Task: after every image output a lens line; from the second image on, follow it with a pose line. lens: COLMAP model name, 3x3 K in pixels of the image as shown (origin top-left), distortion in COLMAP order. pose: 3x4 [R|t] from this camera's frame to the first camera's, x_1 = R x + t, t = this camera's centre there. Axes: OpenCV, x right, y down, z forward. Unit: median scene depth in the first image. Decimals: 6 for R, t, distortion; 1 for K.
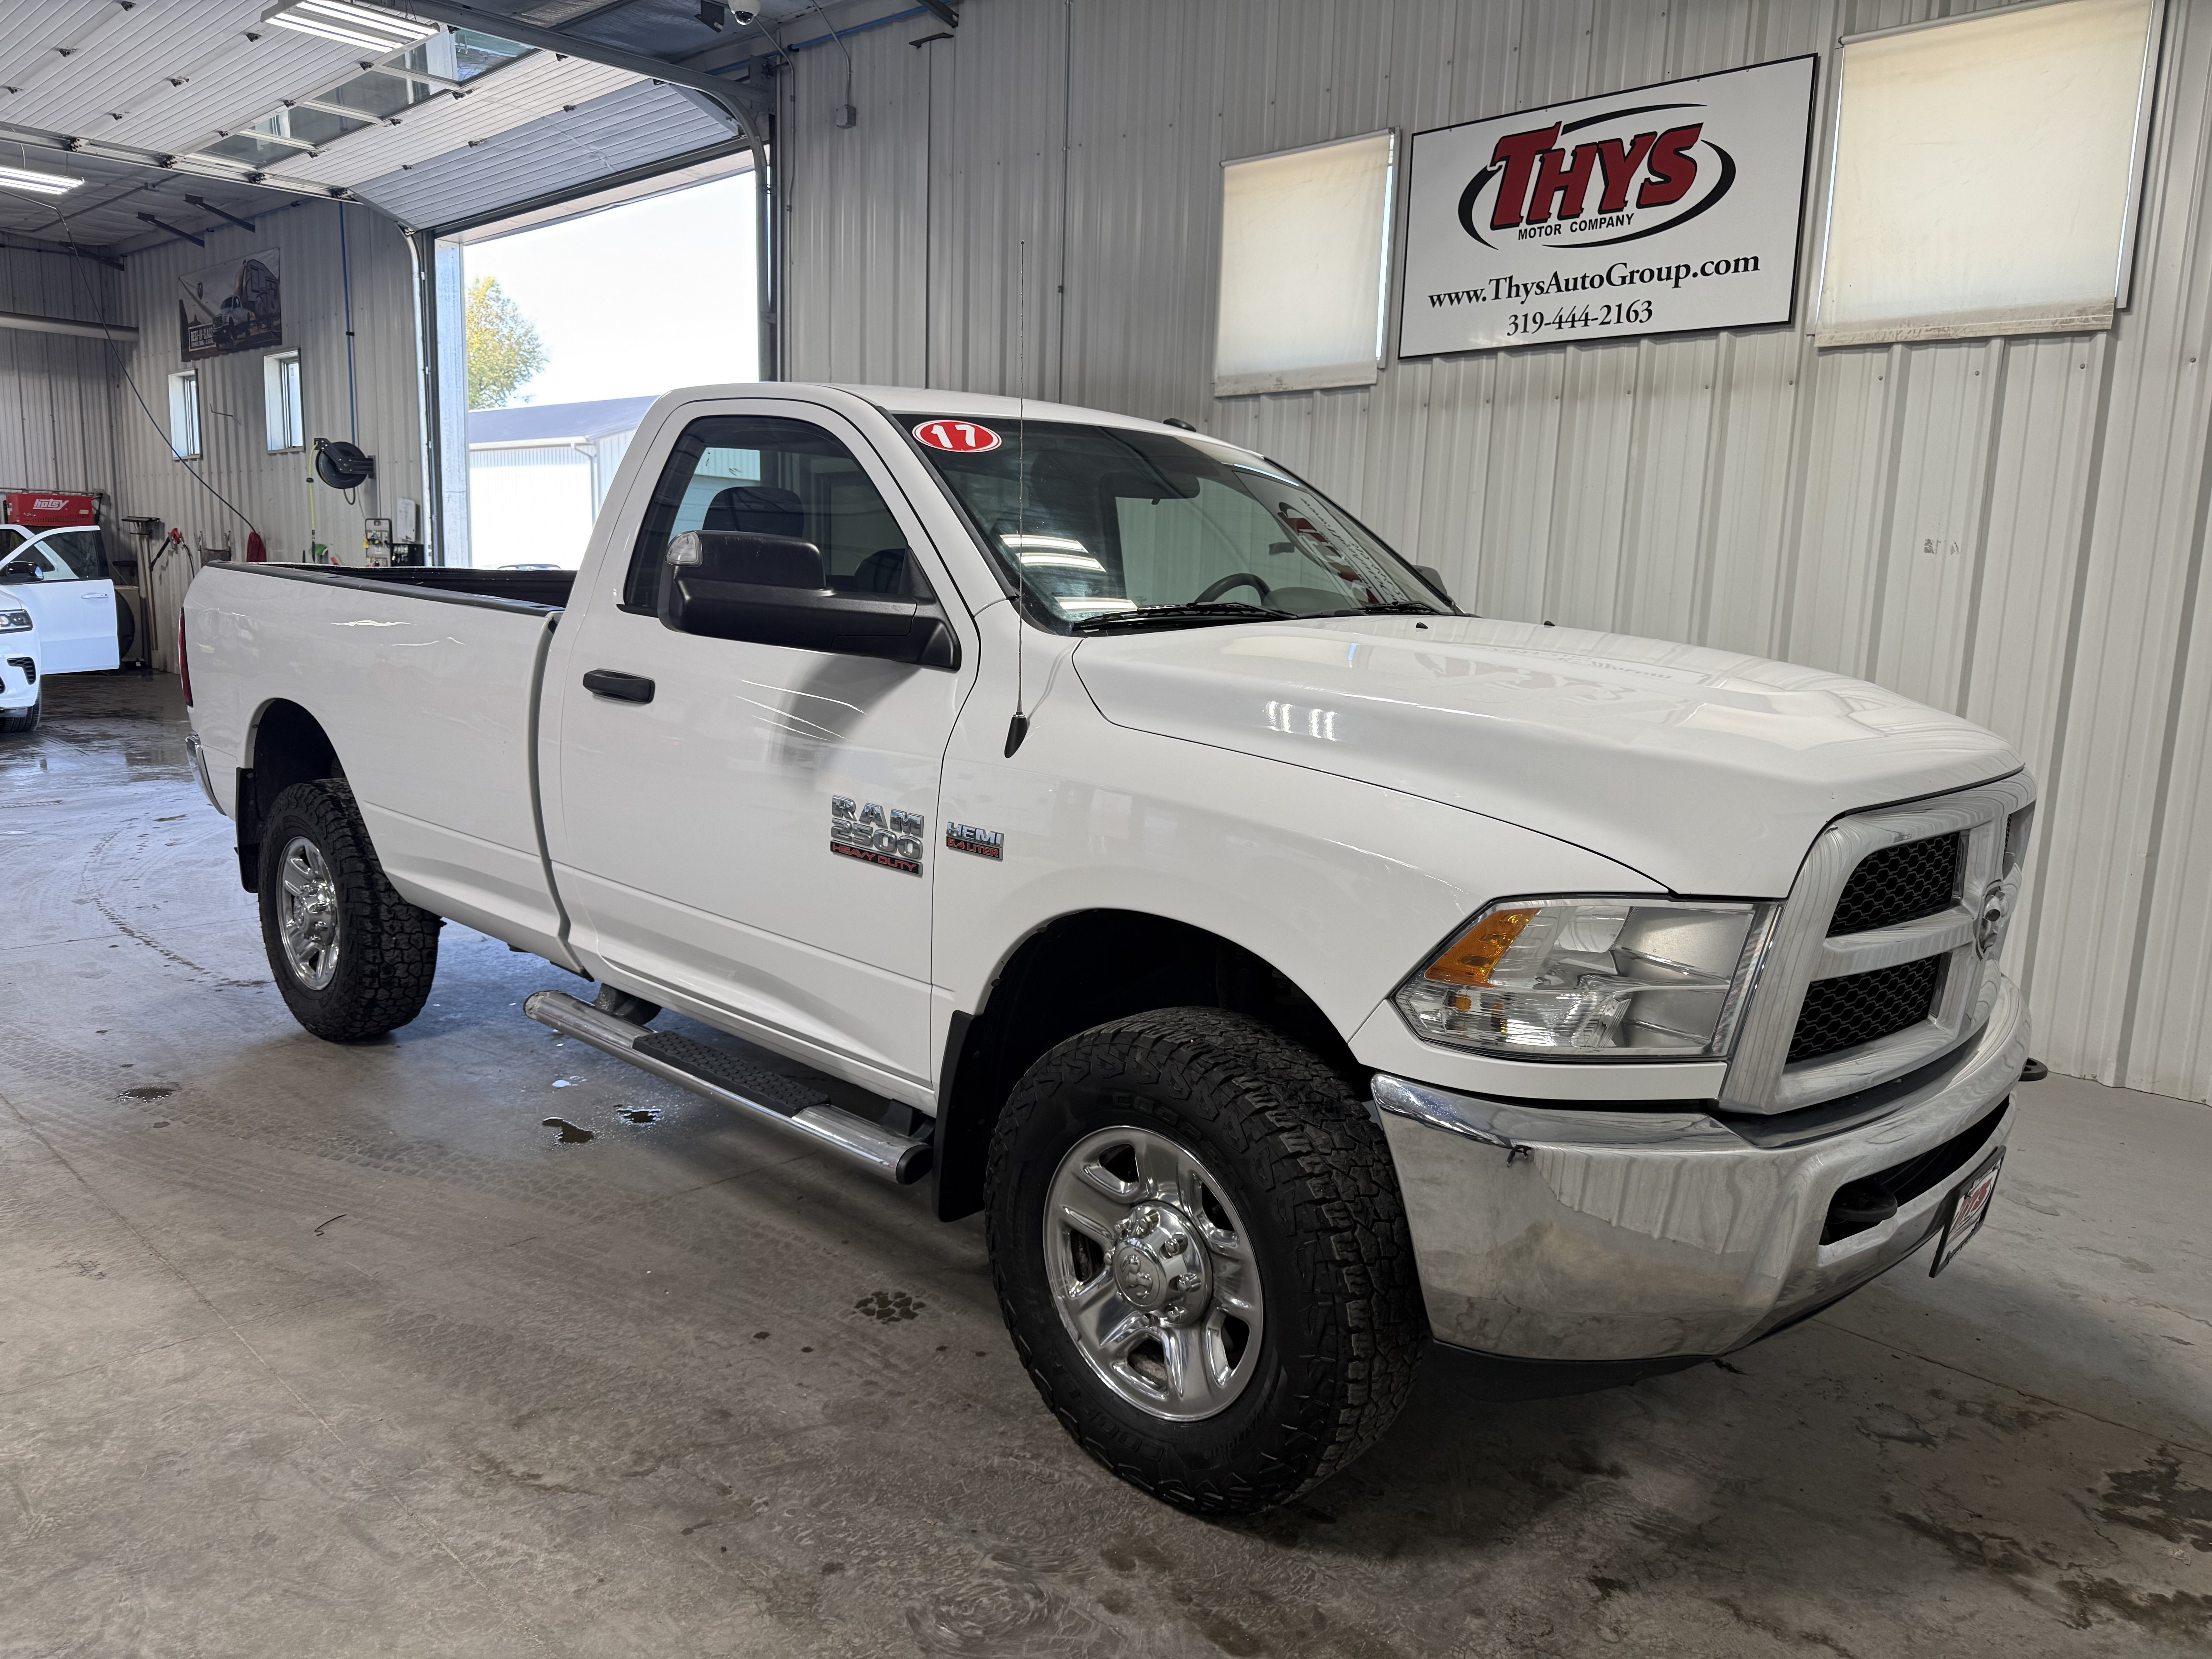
lens RADIAL K [[1567.3, 0, 1092.5], [0, 1567.3, 832.9], [0, 0, 1]] dist [0.023292, -0.030298]
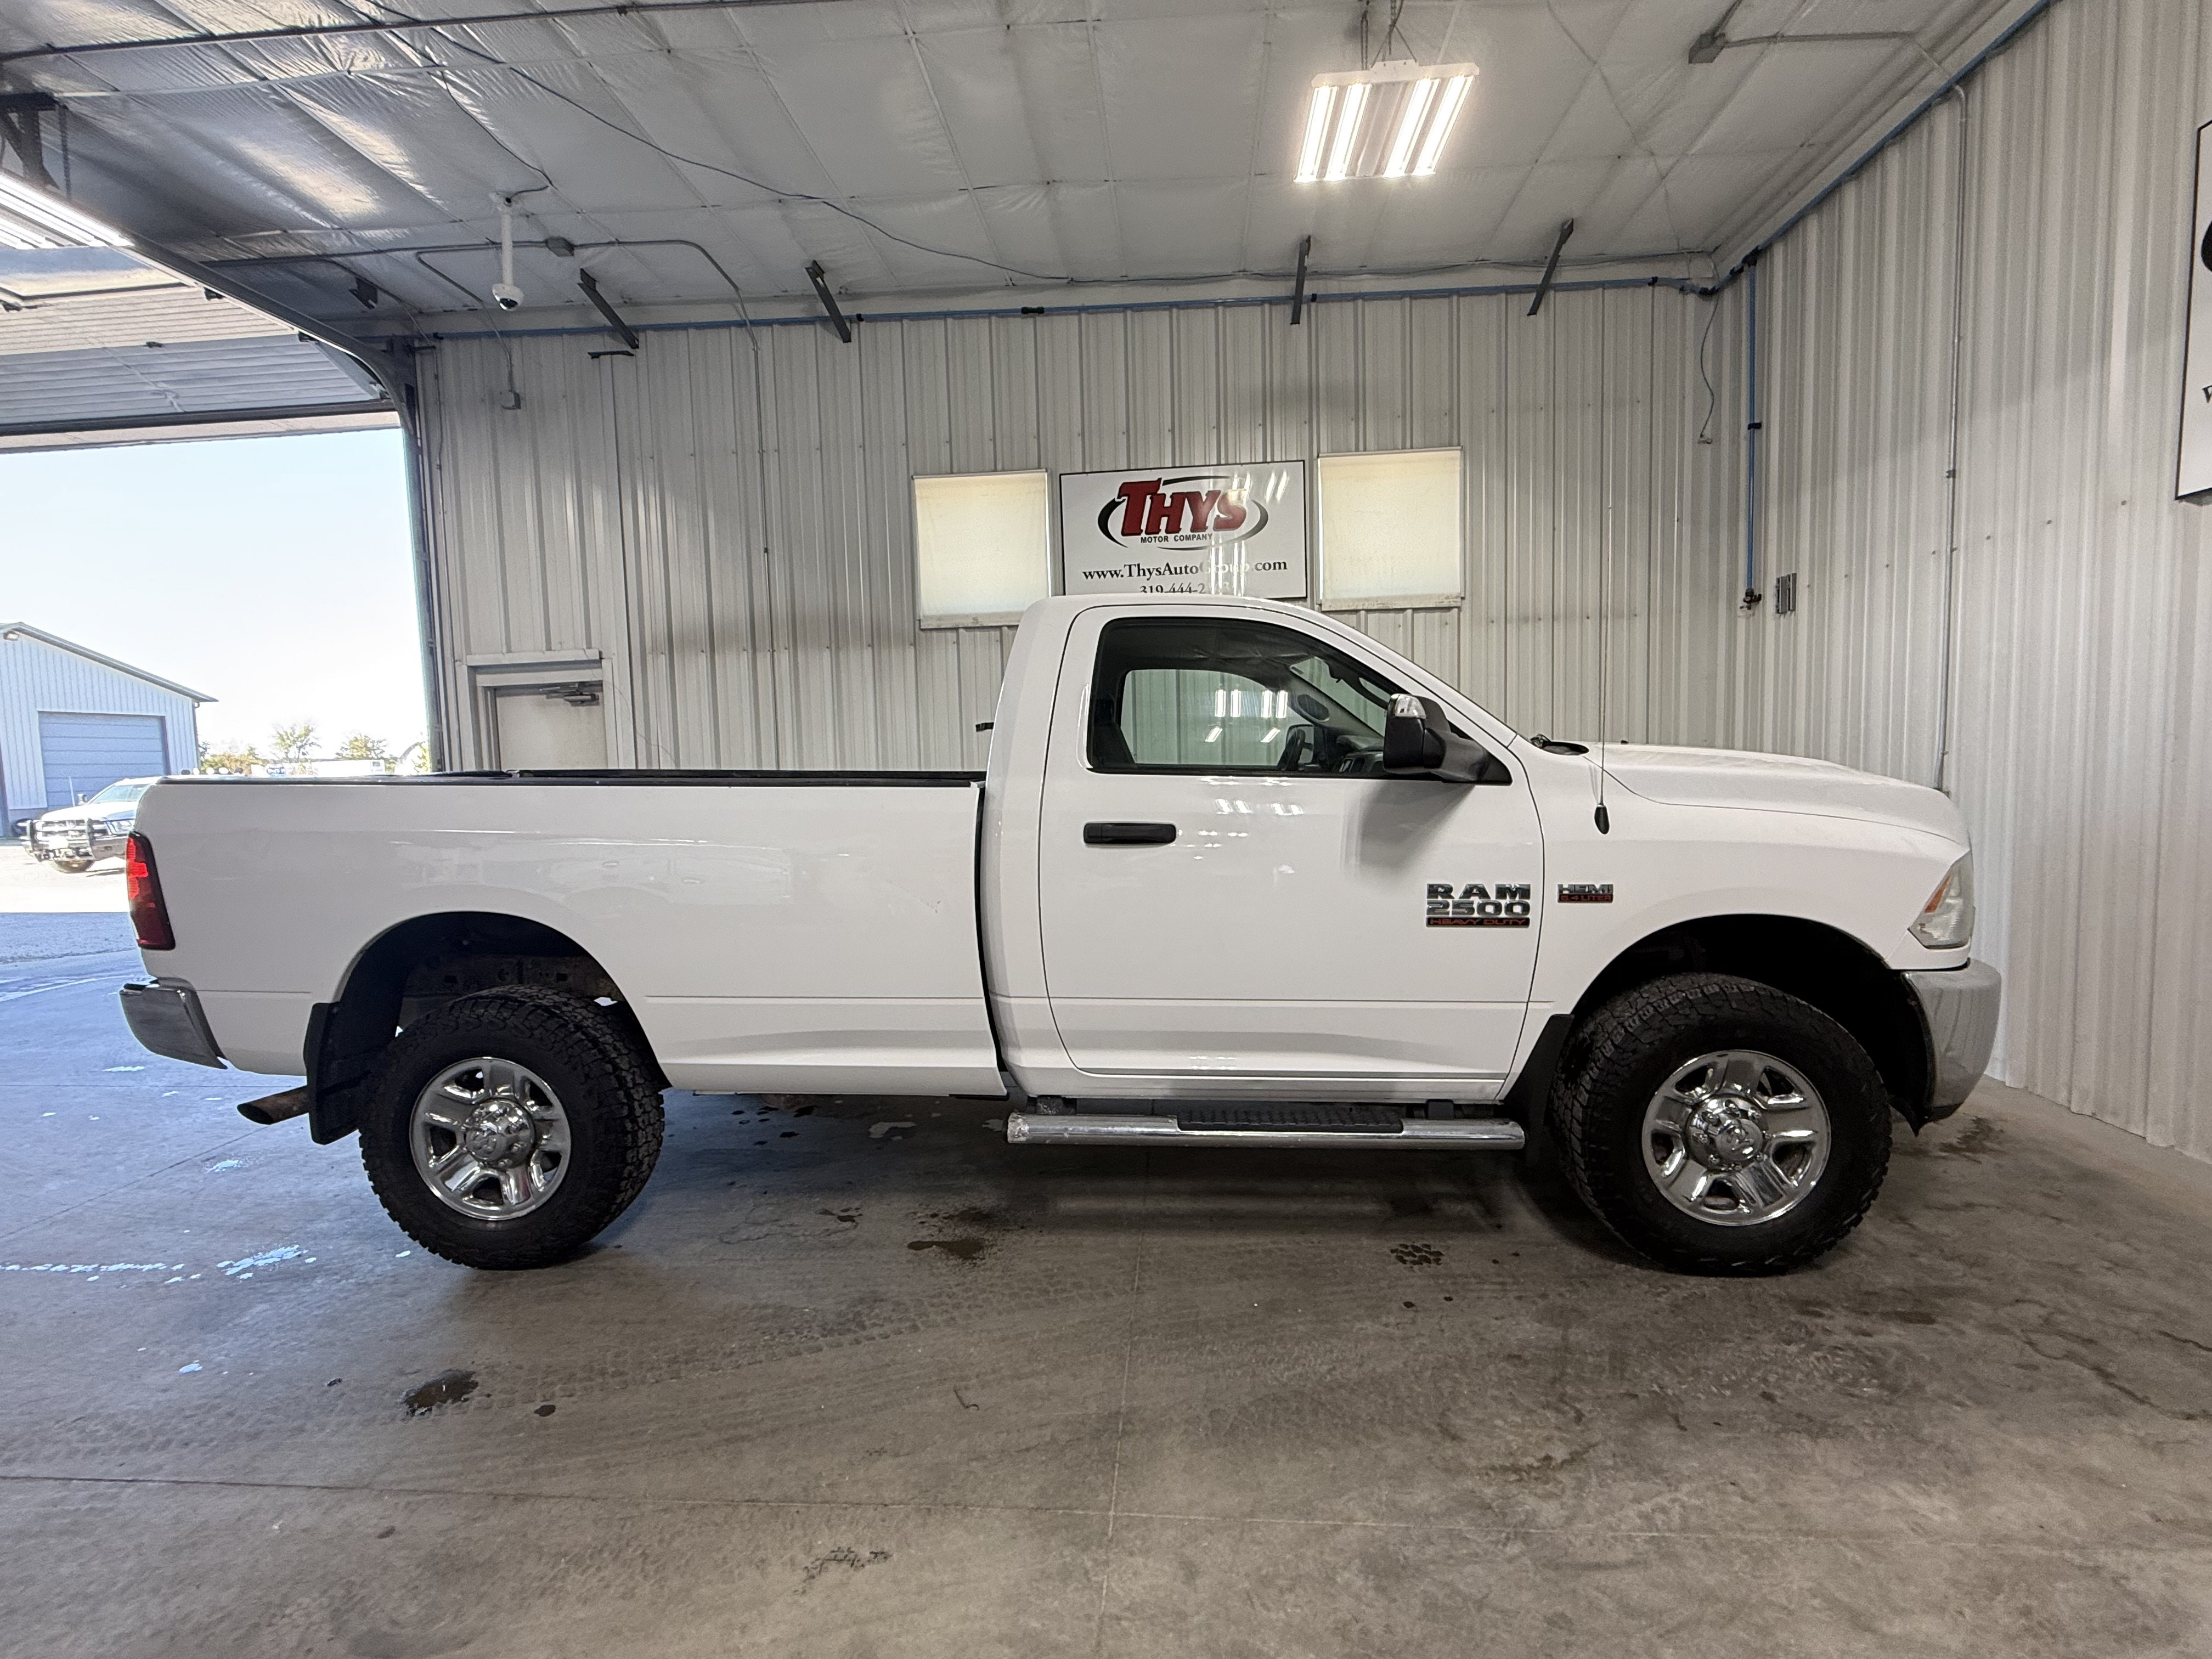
lens RADIAL K [[980.2, 0, 1106.6], [0, 980.2, 825.8], [0, 0, 1]] dist [-0.001796, -0.000593]
pose [[0.770358, -0.096316, 0.630295, -0.516329], [0.154701, 0.987222, -0.038221, -0.047723], [-0.618560, 0.126951, 0.775414, 0.278267]]
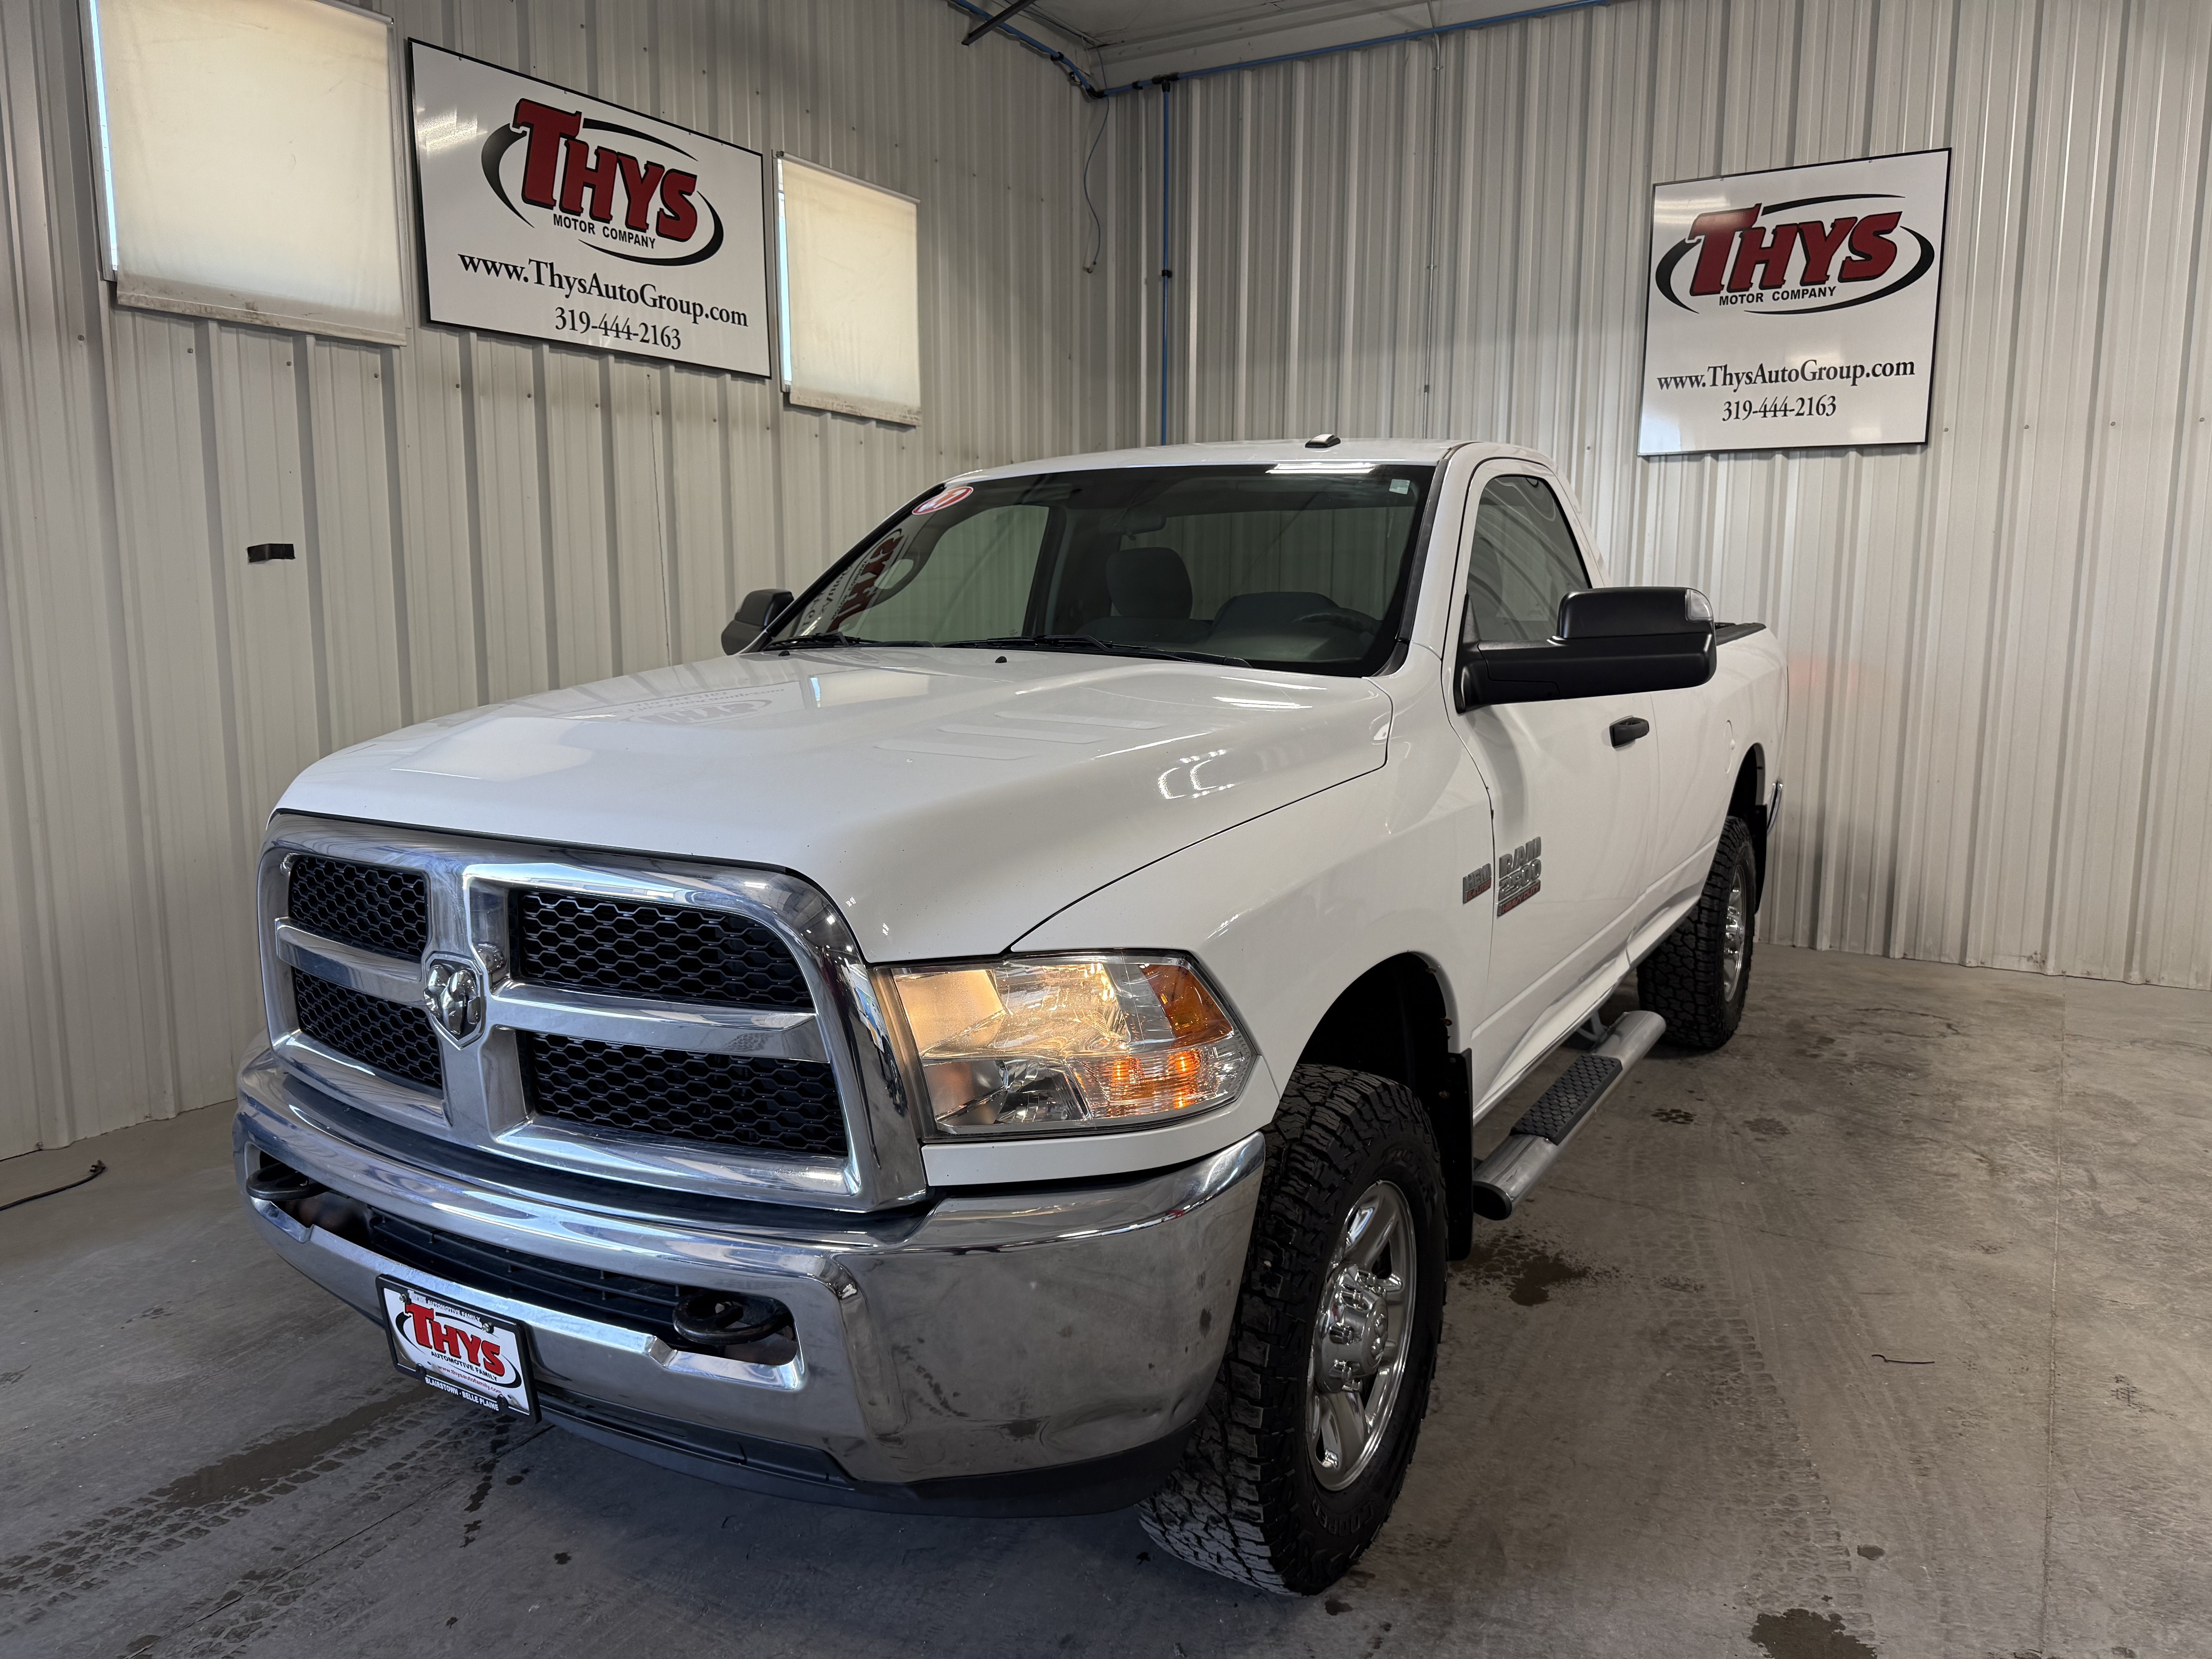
lens RADIAL K [[1567.3, 0, 1130.0], [0, 1567.3, 816.0], [0, 0, 1]] dist [0.023292, -0.030298]
pose [[-0.228462, -0.166588, 0.959194, -0.837742], [0.147422, 0.967970, 0.203226, -0.207749], [-0.962326, 0.187835, -0.196585, 1.053408]]
